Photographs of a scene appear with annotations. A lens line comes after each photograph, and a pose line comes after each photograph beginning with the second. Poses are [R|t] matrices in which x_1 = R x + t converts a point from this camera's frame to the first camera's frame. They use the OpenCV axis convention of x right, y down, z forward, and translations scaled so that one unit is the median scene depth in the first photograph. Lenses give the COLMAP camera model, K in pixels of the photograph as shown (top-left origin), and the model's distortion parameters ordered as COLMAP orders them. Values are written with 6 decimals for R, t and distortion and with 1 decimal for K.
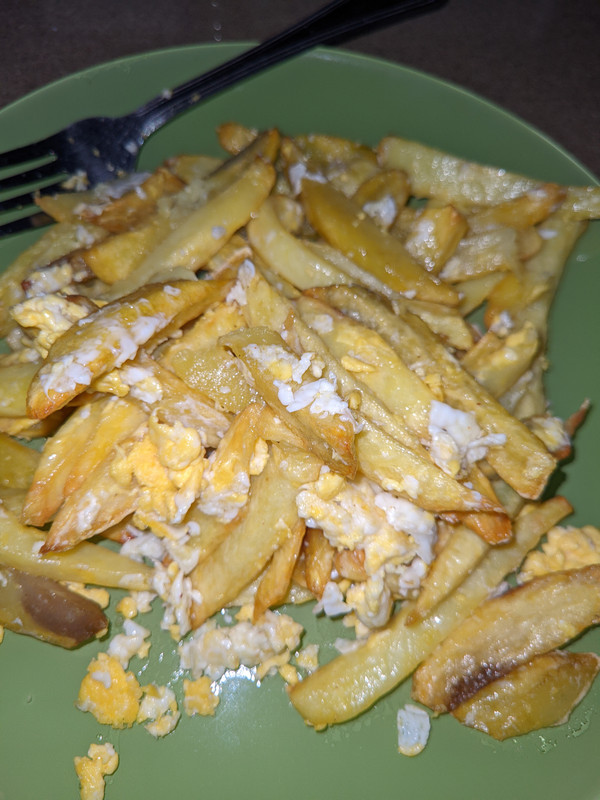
lens RADIAL K [[619.2, 0, 285.7], [0, 619.2, 399.5], [0, 0, 1]] dist [0.005793, 0.000972]
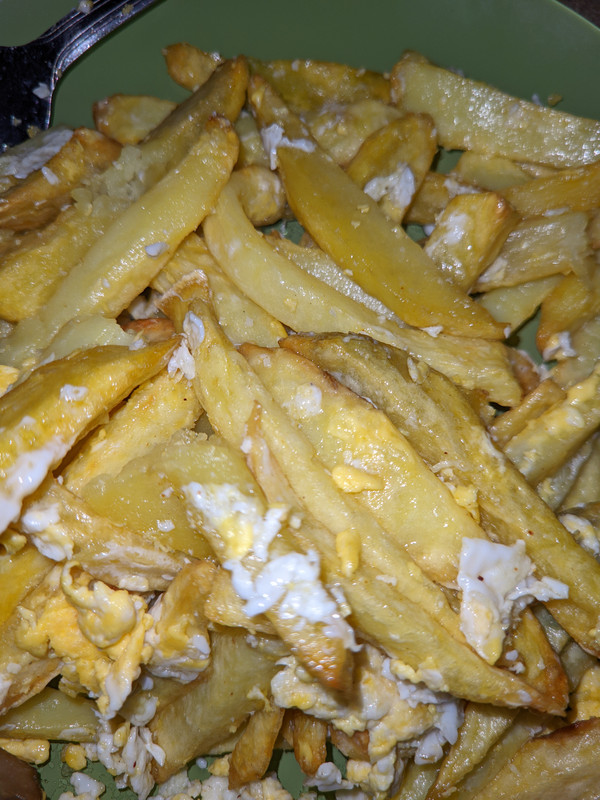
lens RADIAL K [[630.3, 0, 302.2], [0, 630.3, 387.5], [0, 0, 1]] dist [-0.012989, 0.000626]
pose [[0.999297, -0.033177, -0.017433, 0.061892], [0.036035, 0.978373, 0.203687, -0.260439], [0.010298, -0.204172, 0.978881, 0.287711]]
